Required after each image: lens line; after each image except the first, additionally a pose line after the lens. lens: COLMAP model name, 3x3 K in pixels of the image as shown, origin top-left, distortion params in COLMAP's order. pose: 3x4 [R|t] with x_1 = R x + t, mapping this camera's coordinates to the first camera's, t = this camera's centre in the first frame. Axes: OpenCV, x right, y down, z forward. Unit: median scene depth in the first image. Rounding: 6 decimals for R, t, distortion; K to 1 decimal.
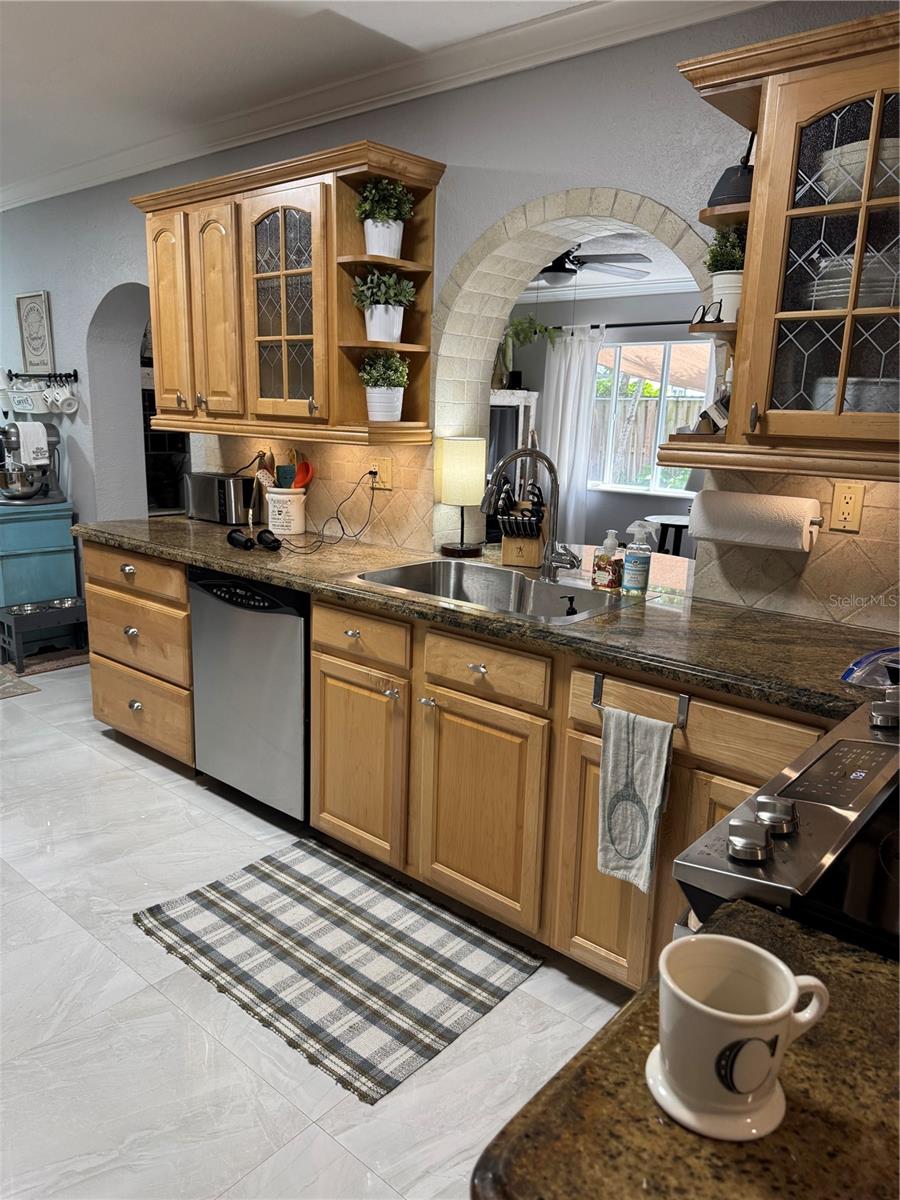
lens RADIAL K [[852.3, 0, 456.8], [0, 852.3, 598.4], [0, 0, 1]] dist [0.089893, -0.034256]
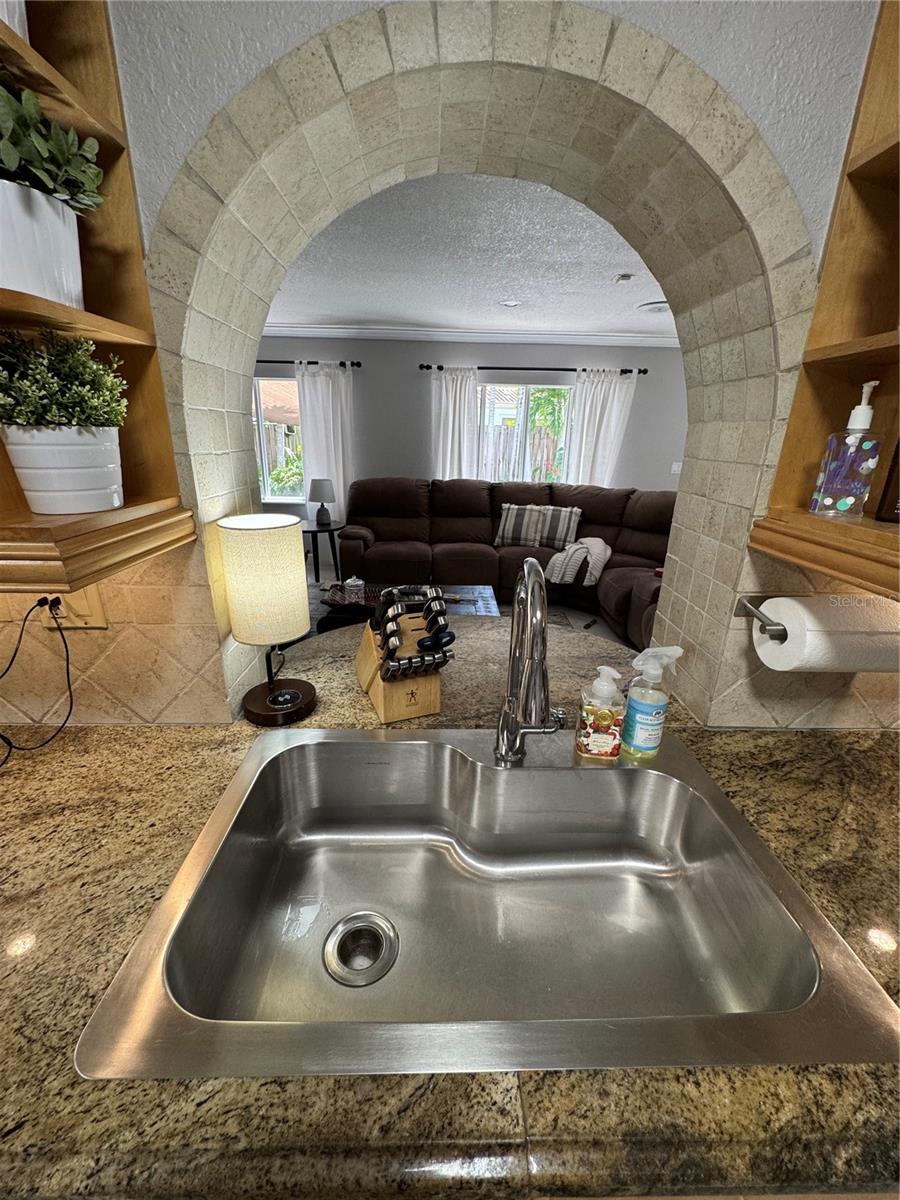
lens RADIAL K [[480.5, 0, 446.1], [0, 480.5, 598.5], [0, 0, 1]] dist [0.002037, -0.000136]
pose [[0.751007, -0.227047, 0.620030, -0.098489], [0.143447, 0.972697, 0.182440, -0.168231], [-0.644524, -0.048073, 0.763071, 0.648680]]
